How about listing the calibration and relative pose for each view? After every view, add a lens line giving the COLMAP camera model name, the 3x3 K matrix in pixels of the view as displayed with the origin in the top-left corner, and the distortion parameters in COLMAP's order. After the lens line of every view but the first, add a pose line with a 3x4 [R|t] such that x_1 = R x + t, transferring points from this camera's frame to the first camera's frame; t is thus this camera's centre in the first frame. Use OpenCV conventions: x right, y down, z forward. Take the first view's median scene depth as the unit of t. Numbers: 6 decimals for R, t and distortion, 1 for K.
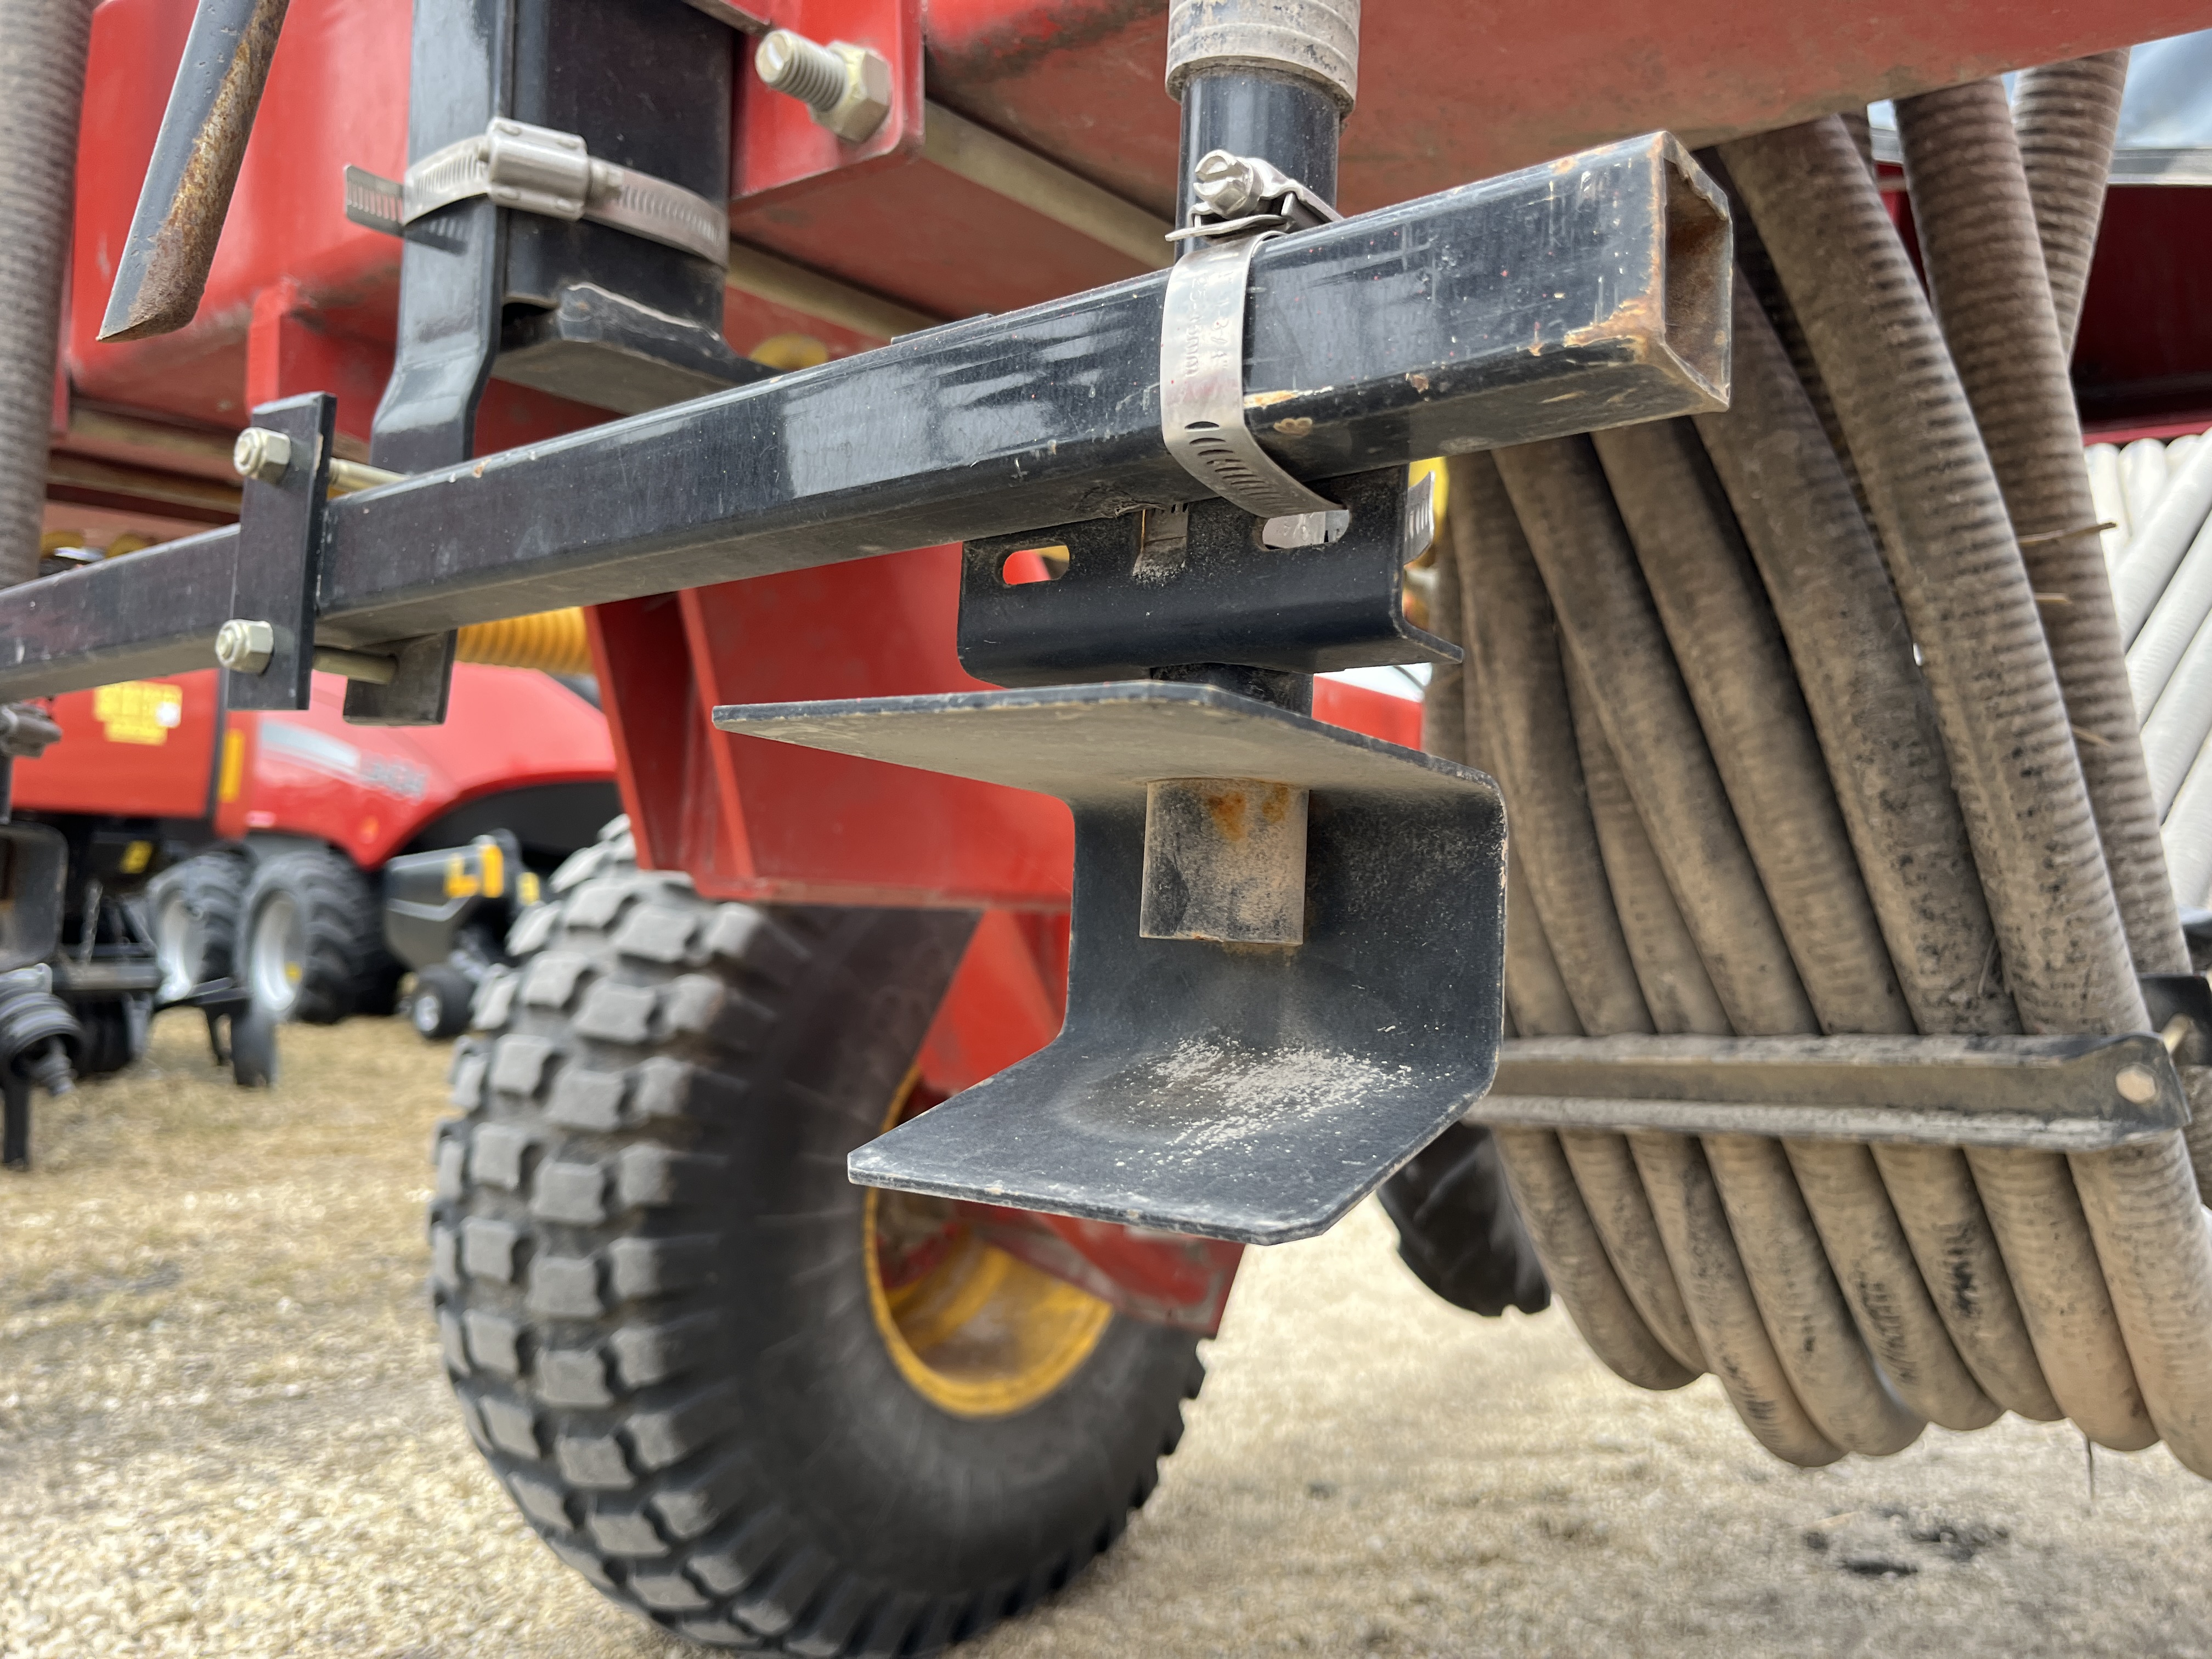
lens RADIAL K [[1683.6, 0, 1106.0], [0, 1683.6, 829.5], [0, 0, 1]] dist [0.092443, -0.147376]
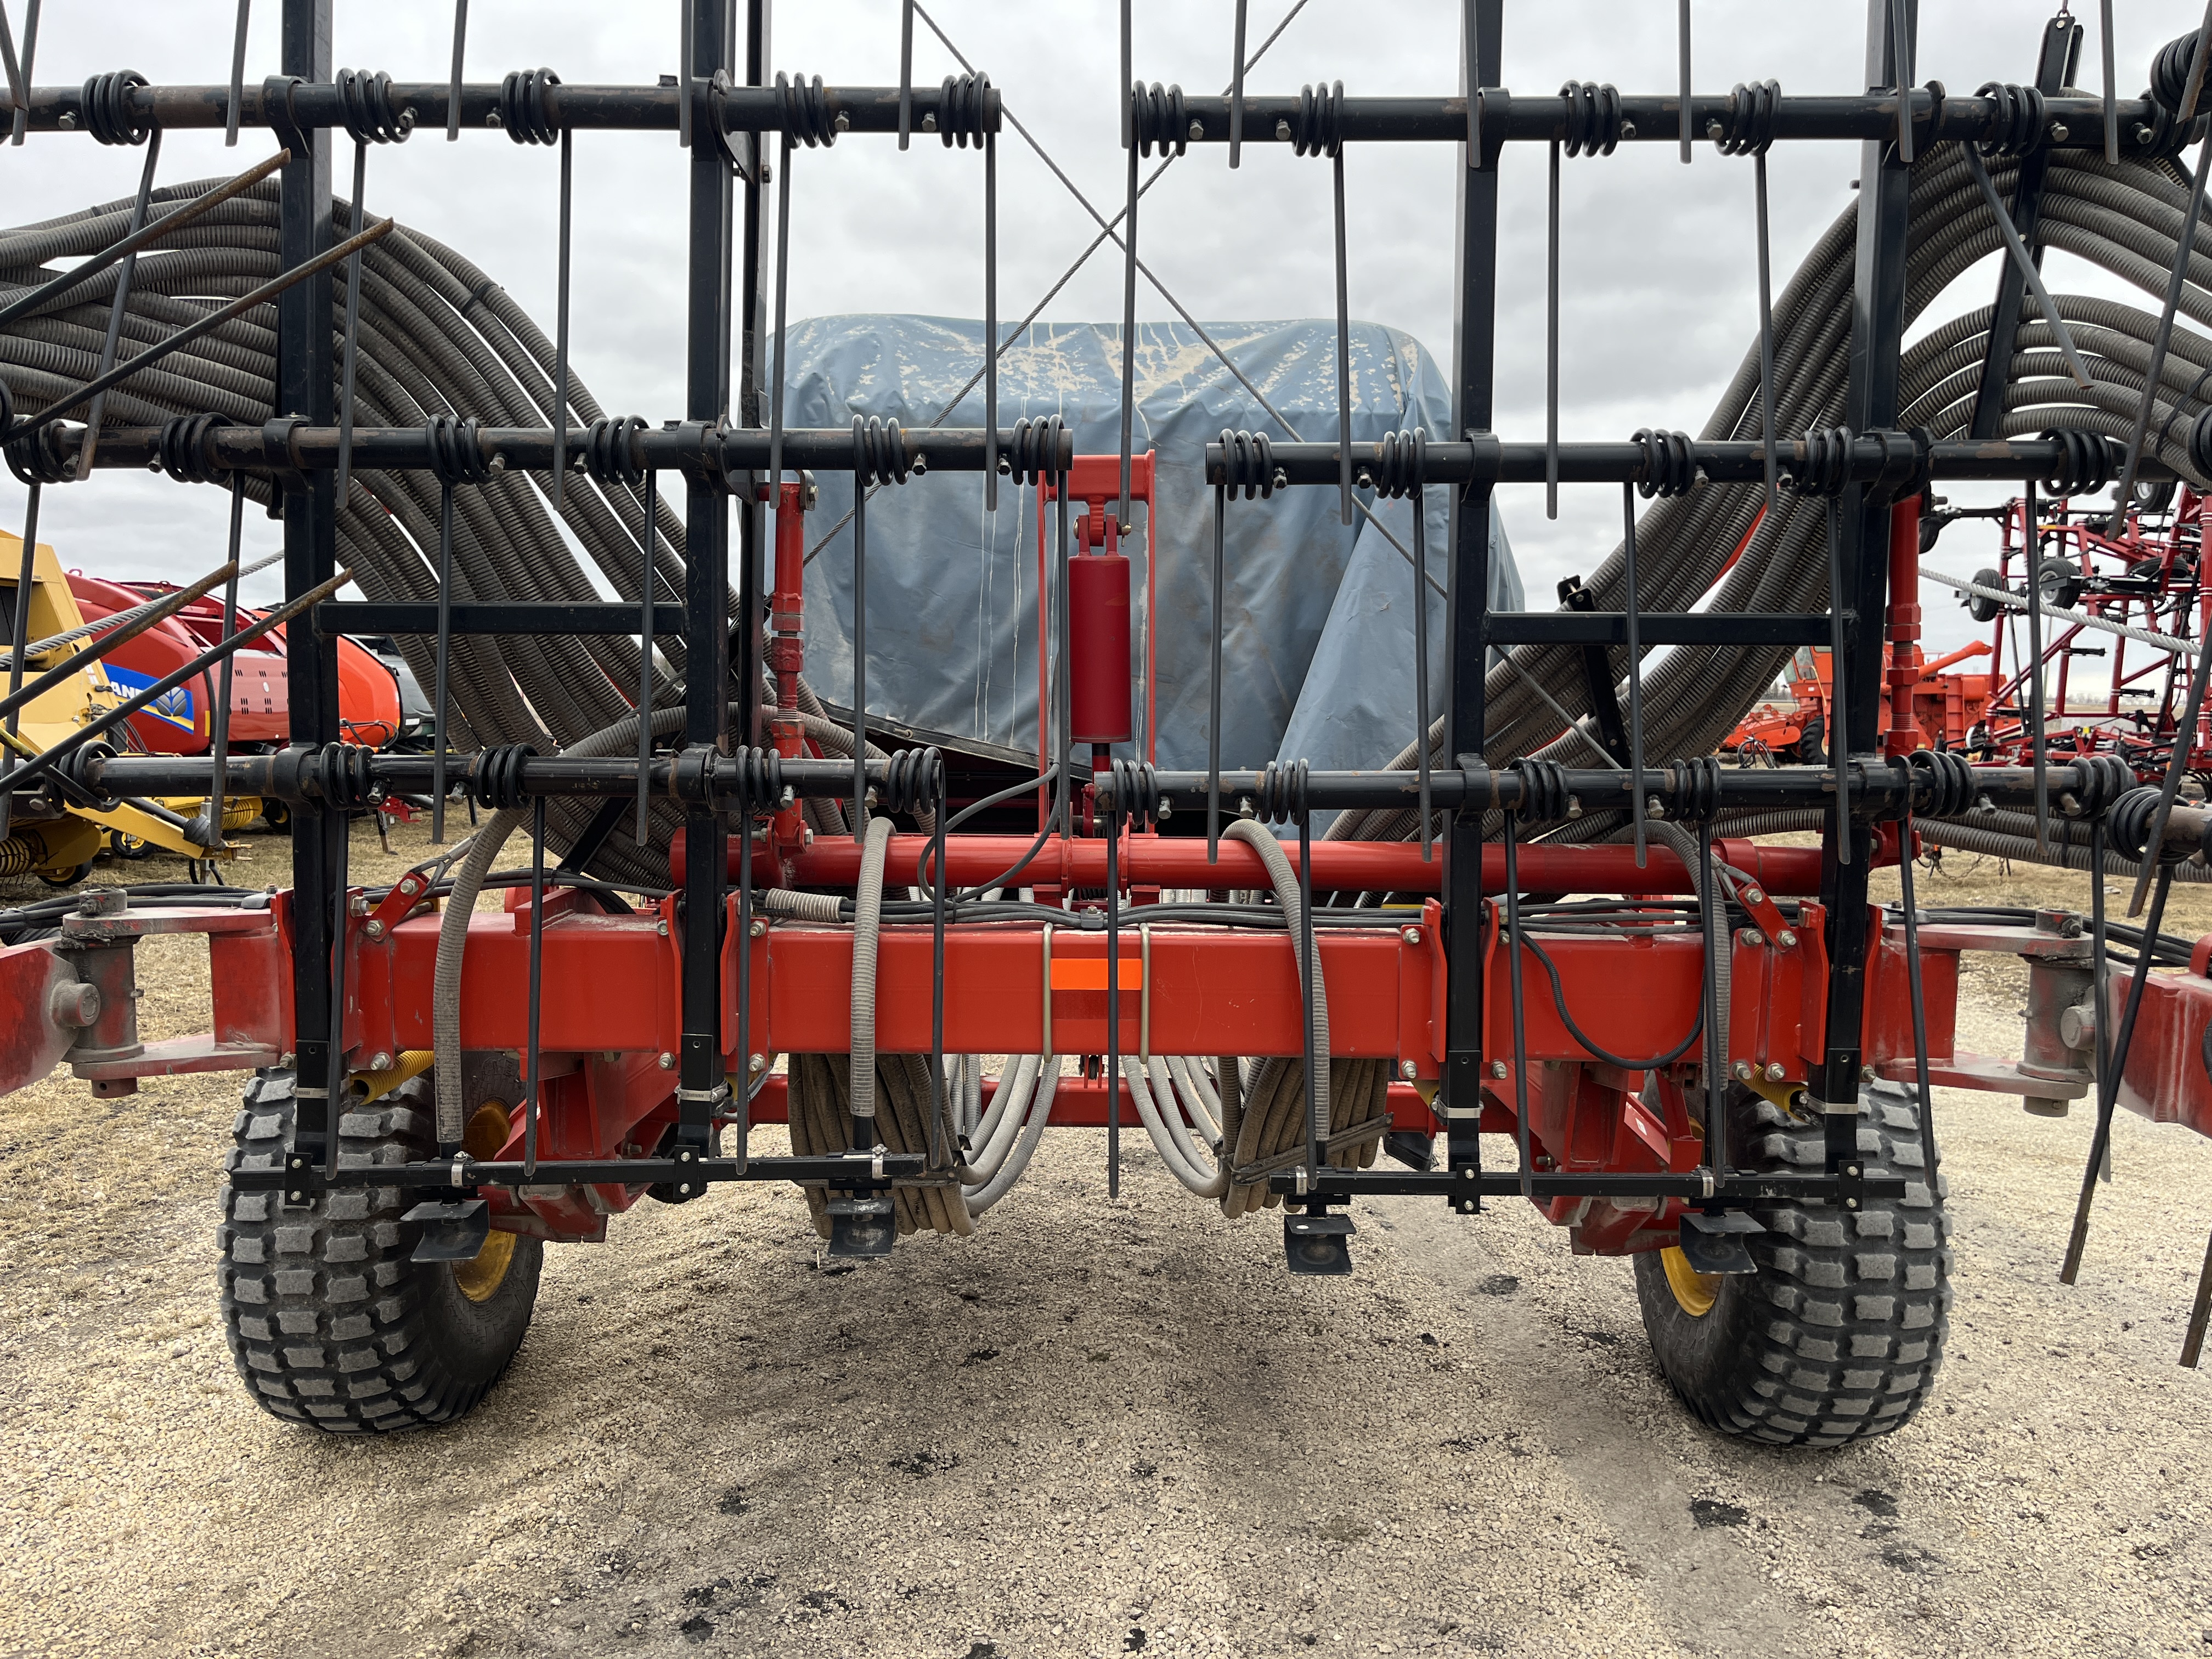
lens RADIAL K [[1697.0, 0, 1106.0], [0, 1697.0, 829.5], [0, 0, 1]] dist [0.011094, 0.005503]
pose [[0.786855, -0.074445, 0.612631, -0.645488], [-0.007875, 0.991405, 0.130588, -0.476487], [-0.617088, -0.107578, 0.779506, -0.980374]]
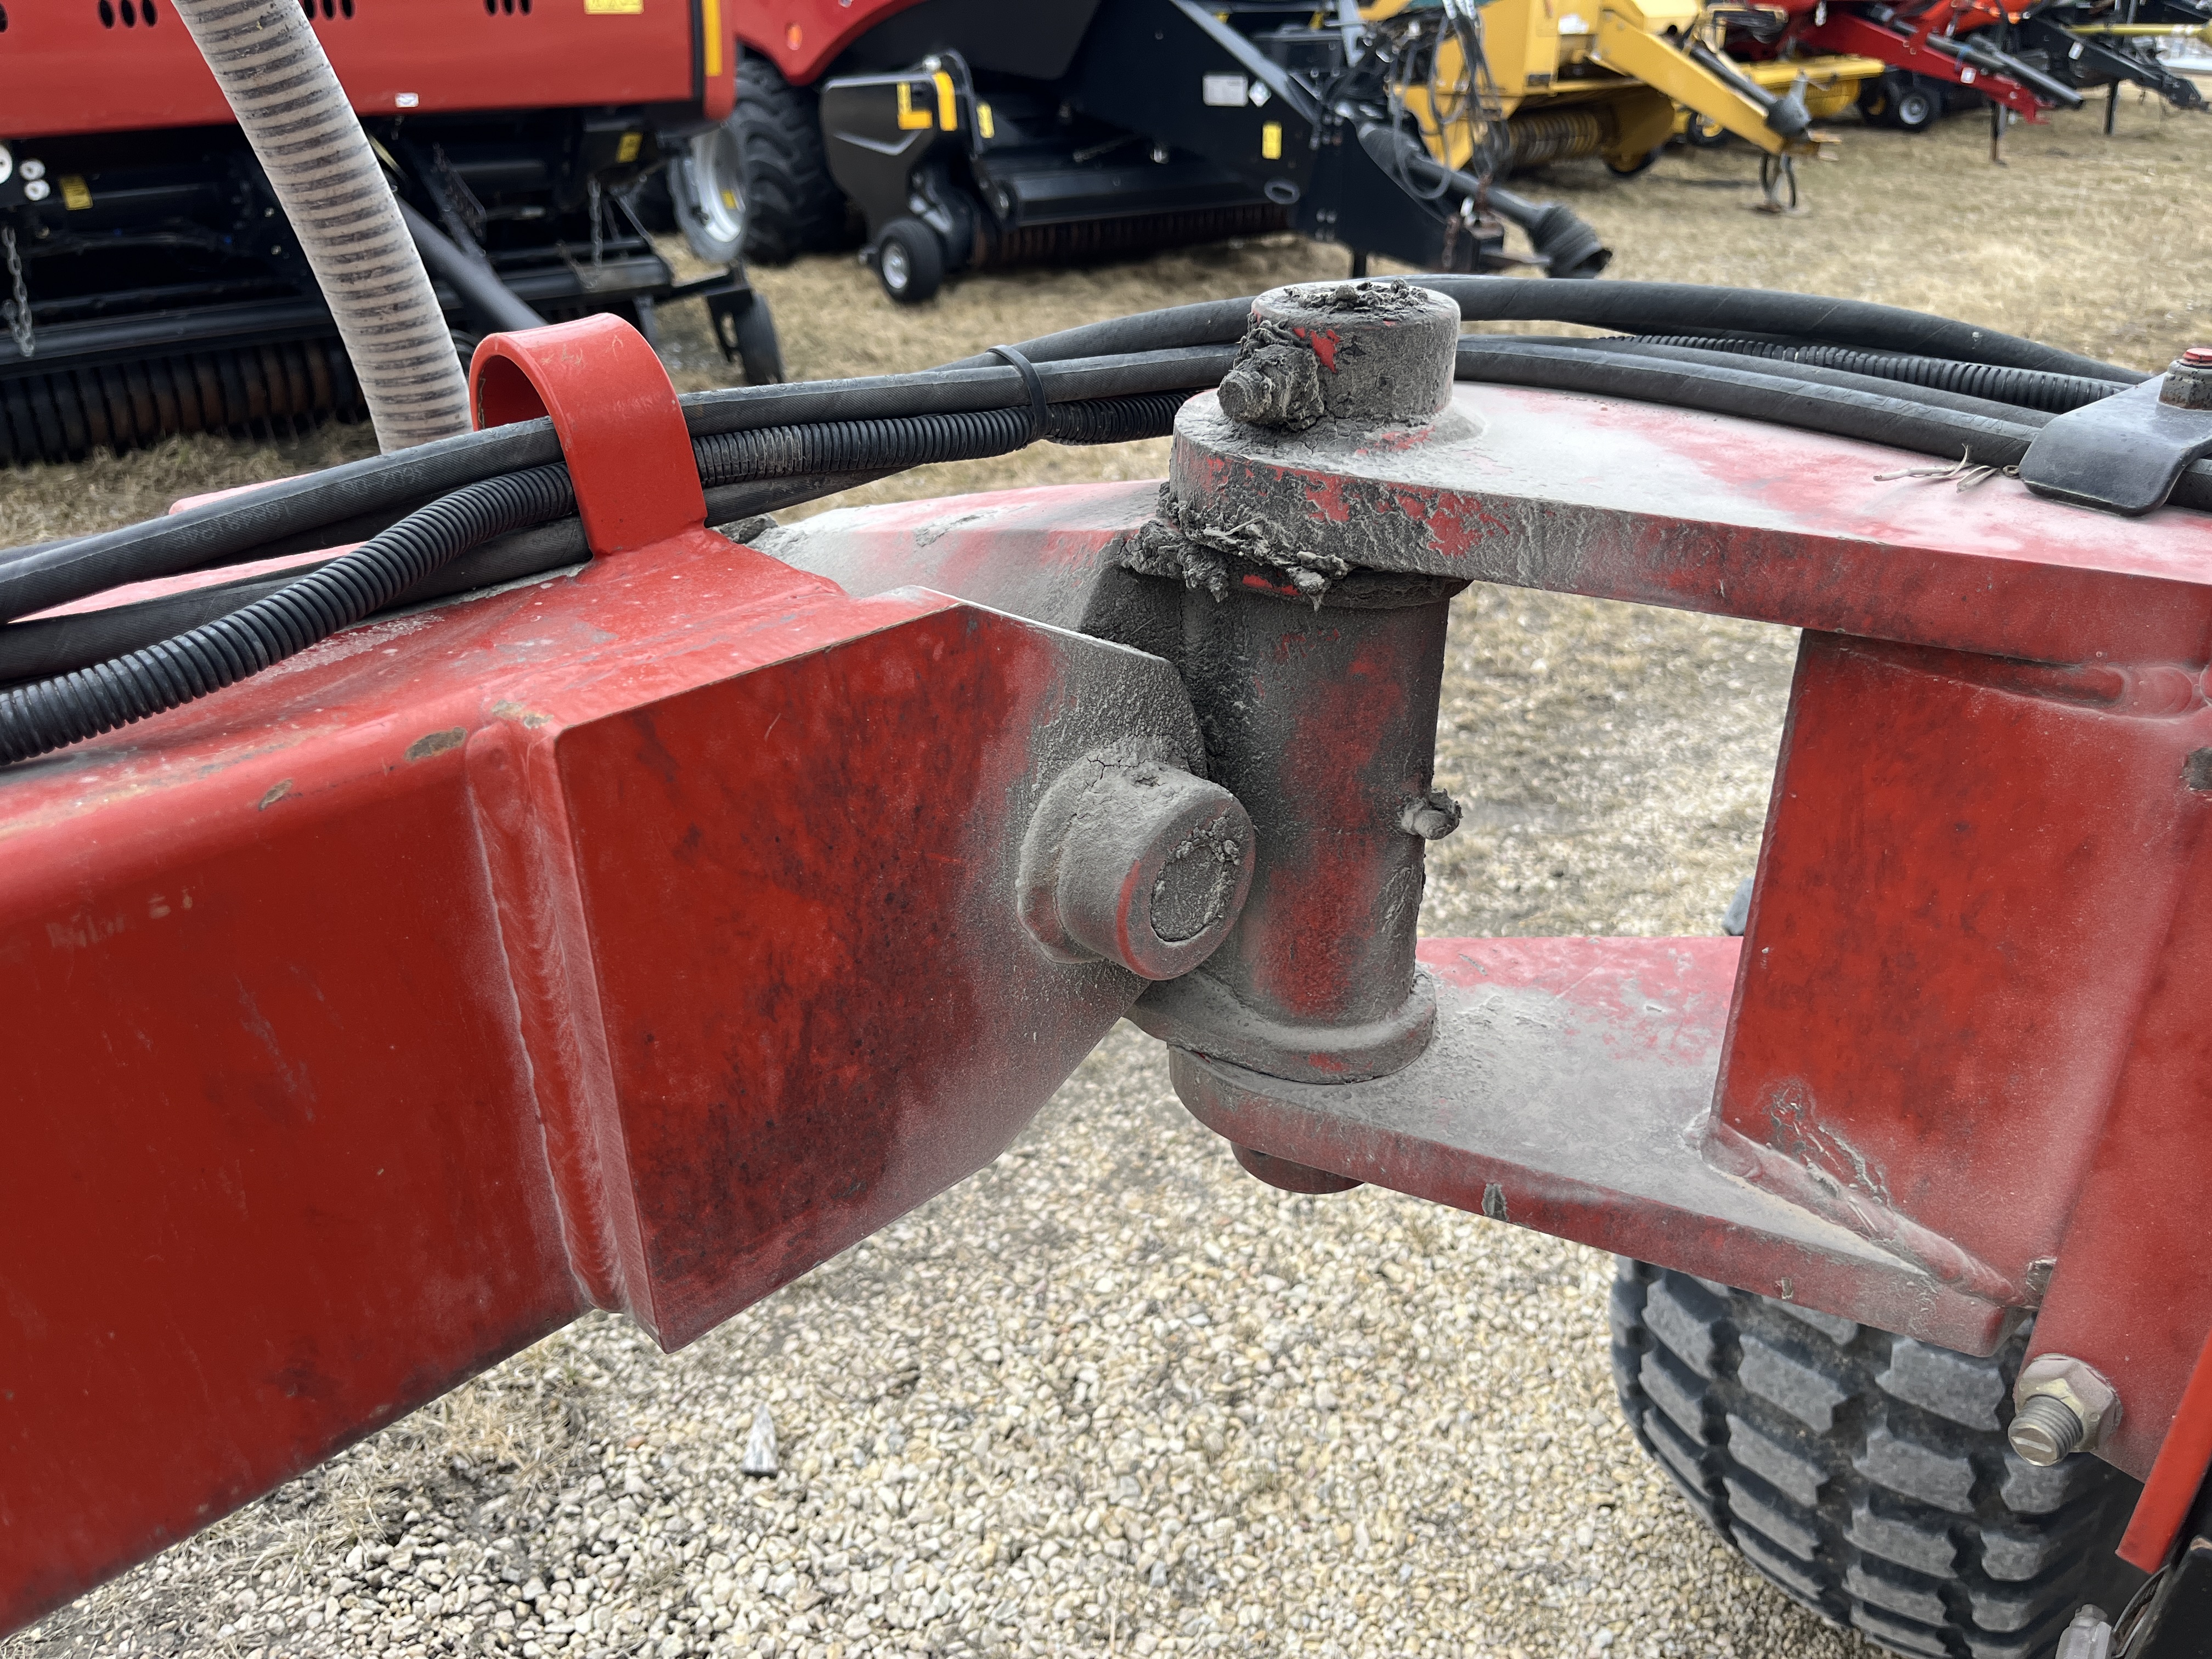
lens RADIAL K [[1697.0, 0, 1106.0], [0, 1697.0, 829.5], [0, 0, 1]] dist [0.011094, 0.005503]
pose [[0.984141, 0.061829, -0.166262, -0.435513], [0.027789, 0.871977, 0.488758, -0.302626], [0.175197, -0.485627, 0.856430, 0.290721]]
